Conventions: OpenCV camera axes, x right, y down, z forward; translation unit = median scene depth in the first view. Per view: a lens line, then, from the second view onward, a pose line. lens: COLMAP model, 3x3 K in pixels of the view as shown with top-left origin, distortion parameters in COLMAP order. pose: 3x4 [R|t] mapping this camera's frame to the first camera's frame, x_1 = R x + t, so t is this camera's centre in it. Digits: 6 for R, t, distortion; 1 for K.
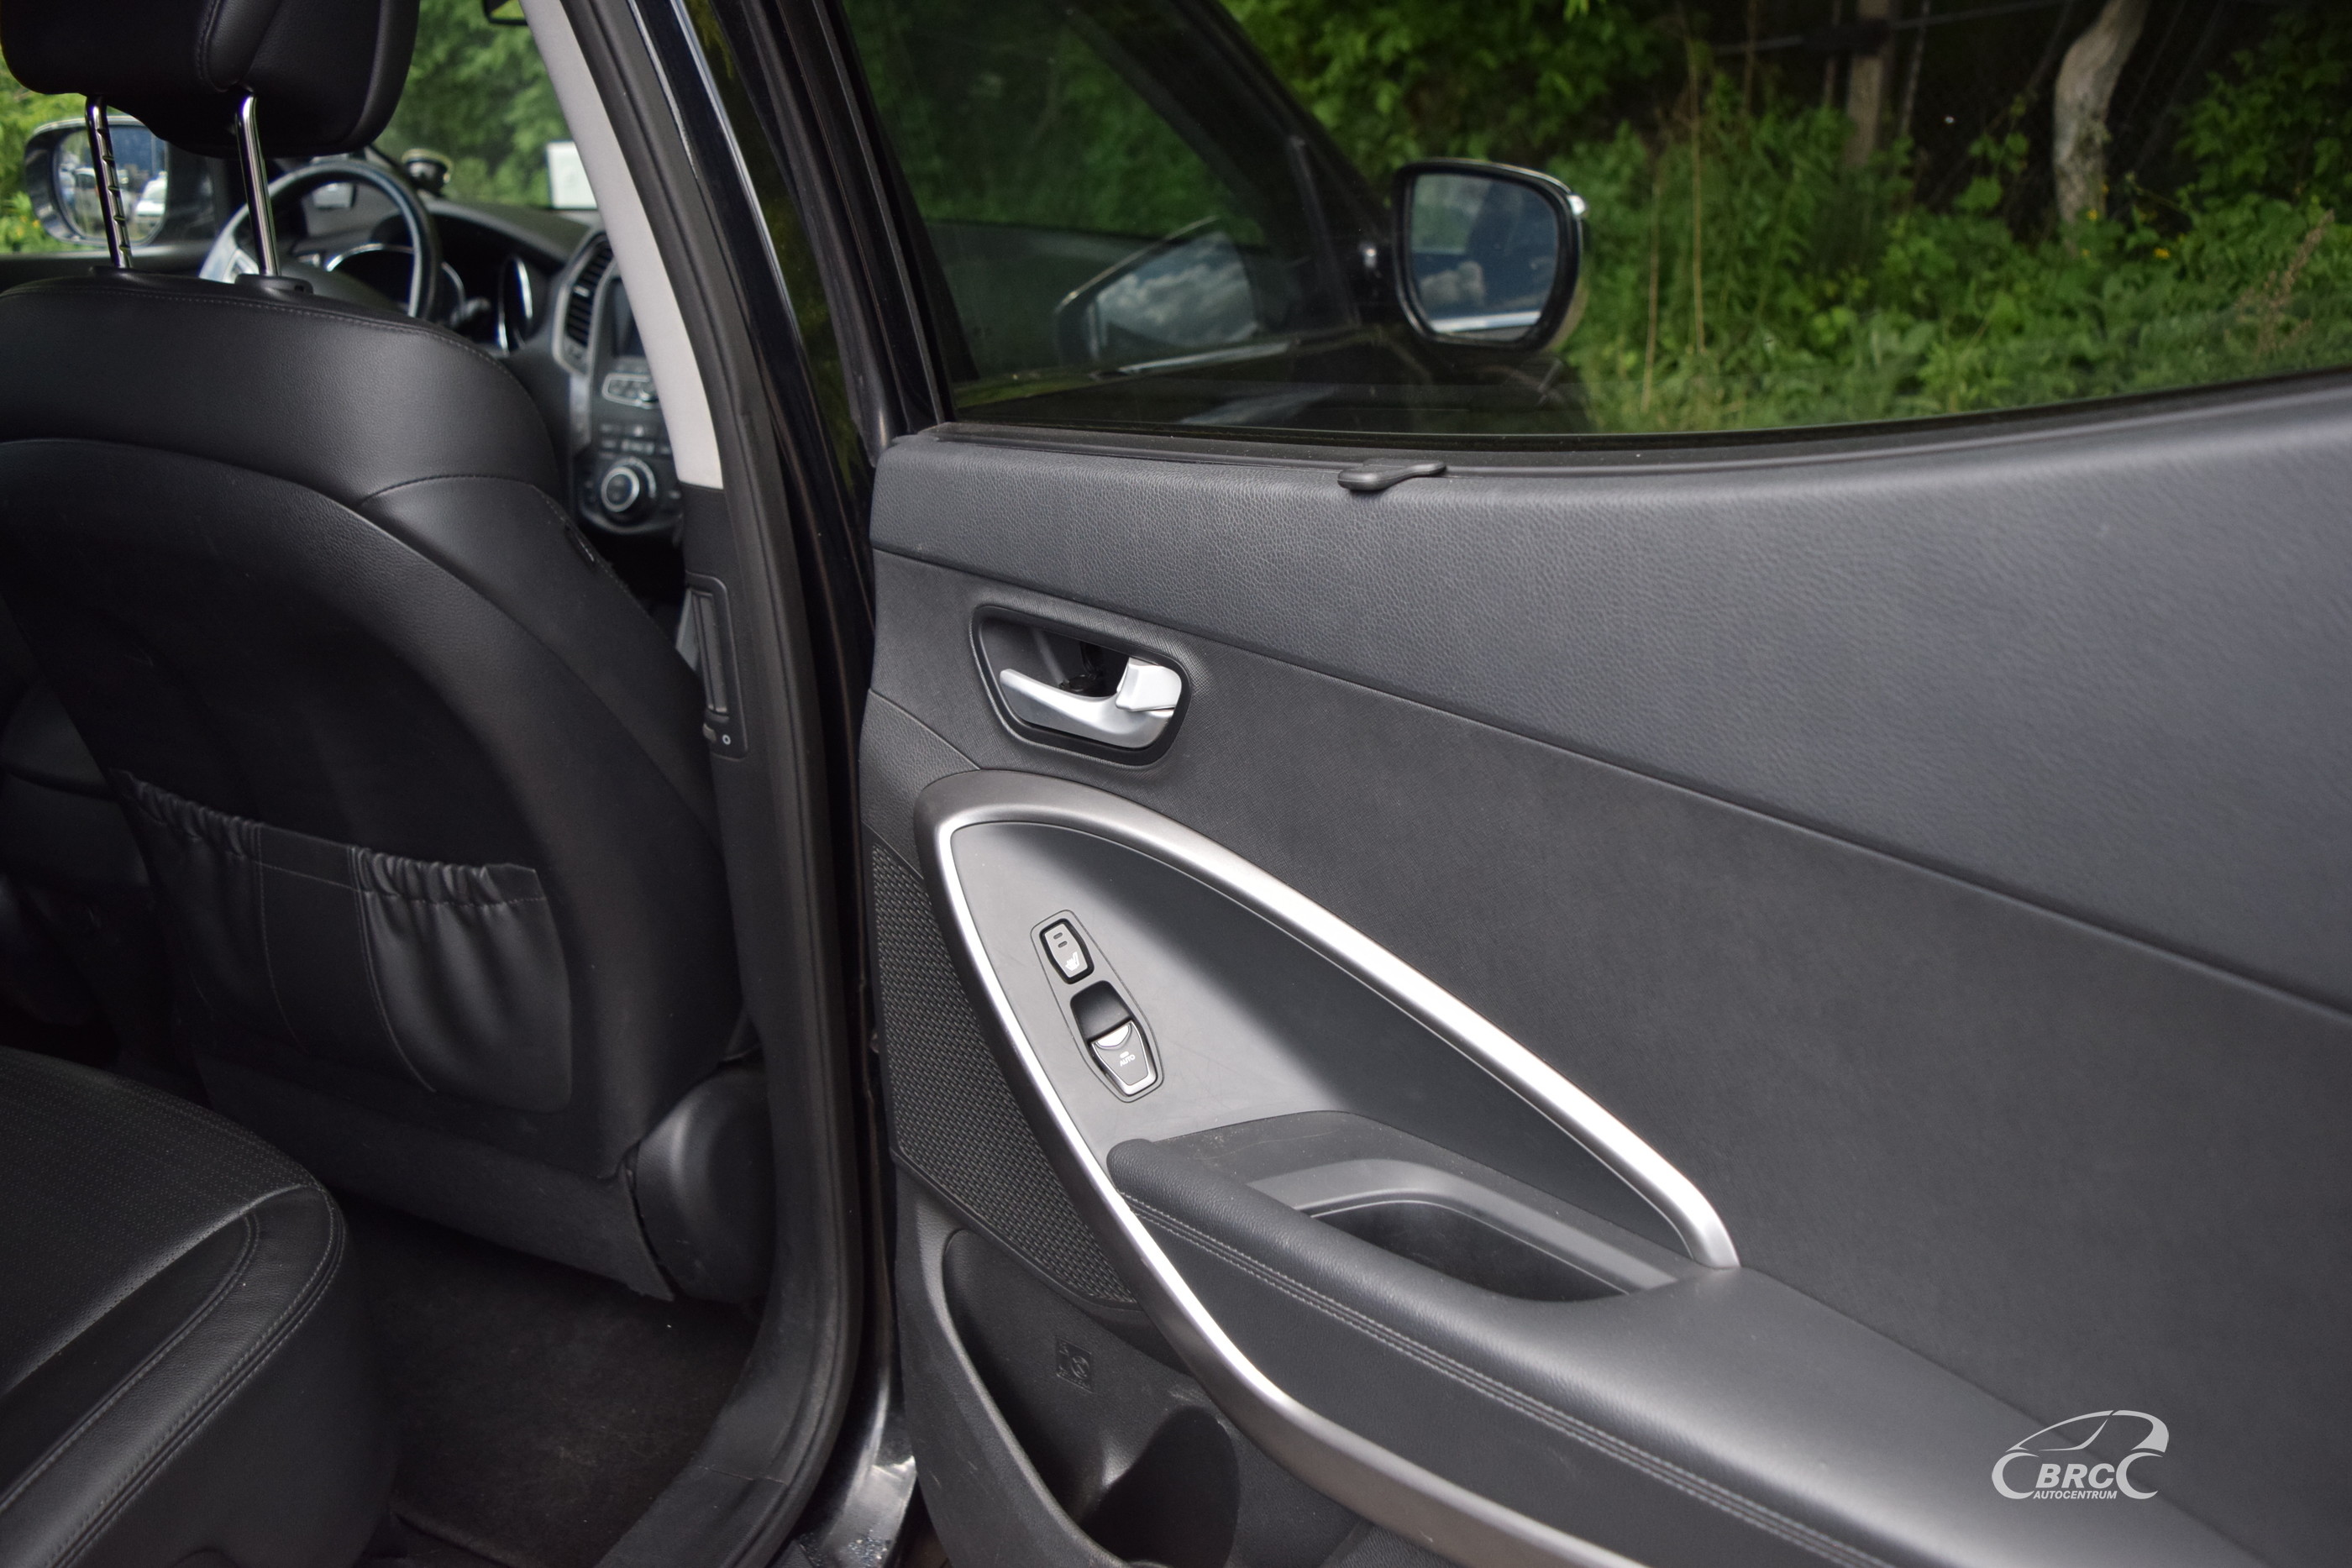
lens RADIAL K [[1881.4, 0, 1176.0], [0, 1881.4, 784.0], [0, 0, 1]] dist [-0.070101, -0.002684]
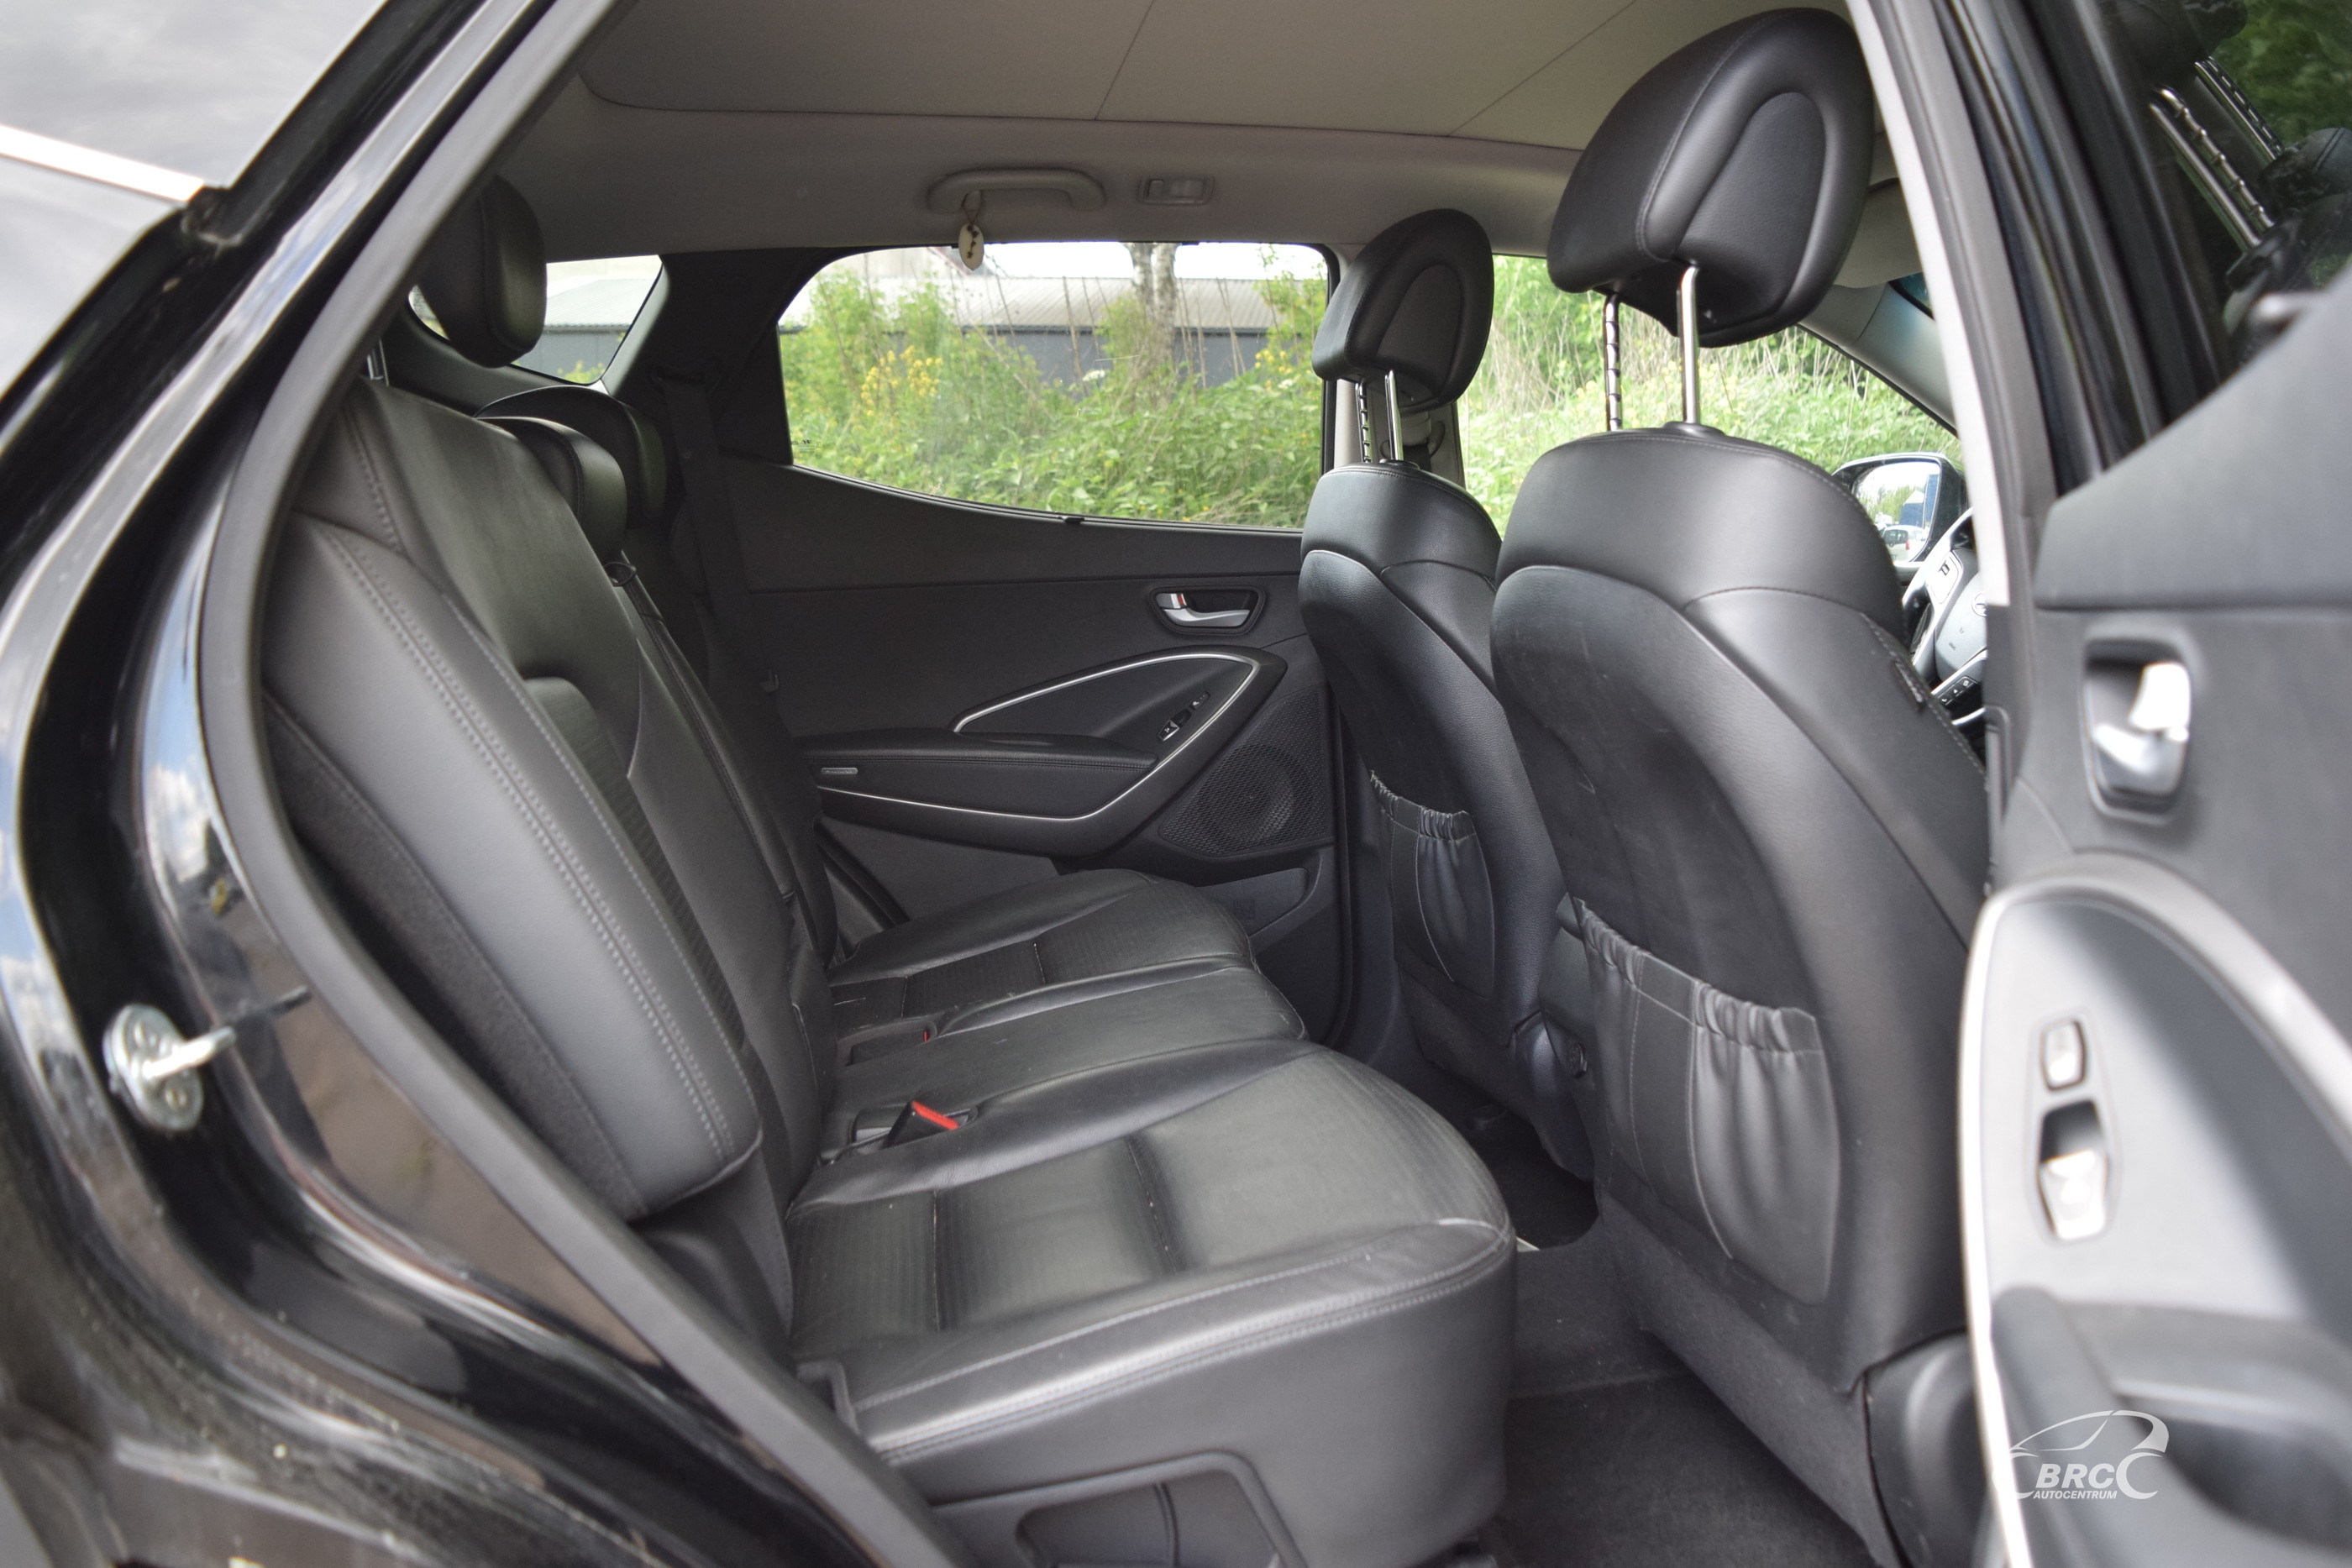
lens RADIAL K [[1881.4, 0, 1176.0], [0, 1881.4, 784.0], [0, 0, 1]] dist [-0.070101, -0.002684]
pose [[0.525862, 0.068331, -0.847821, 0.285303], [-0.284702, 0.953413, -0.099745, 0.119102], [0.801507, 0.293828, 0.520817, 0.199300]]
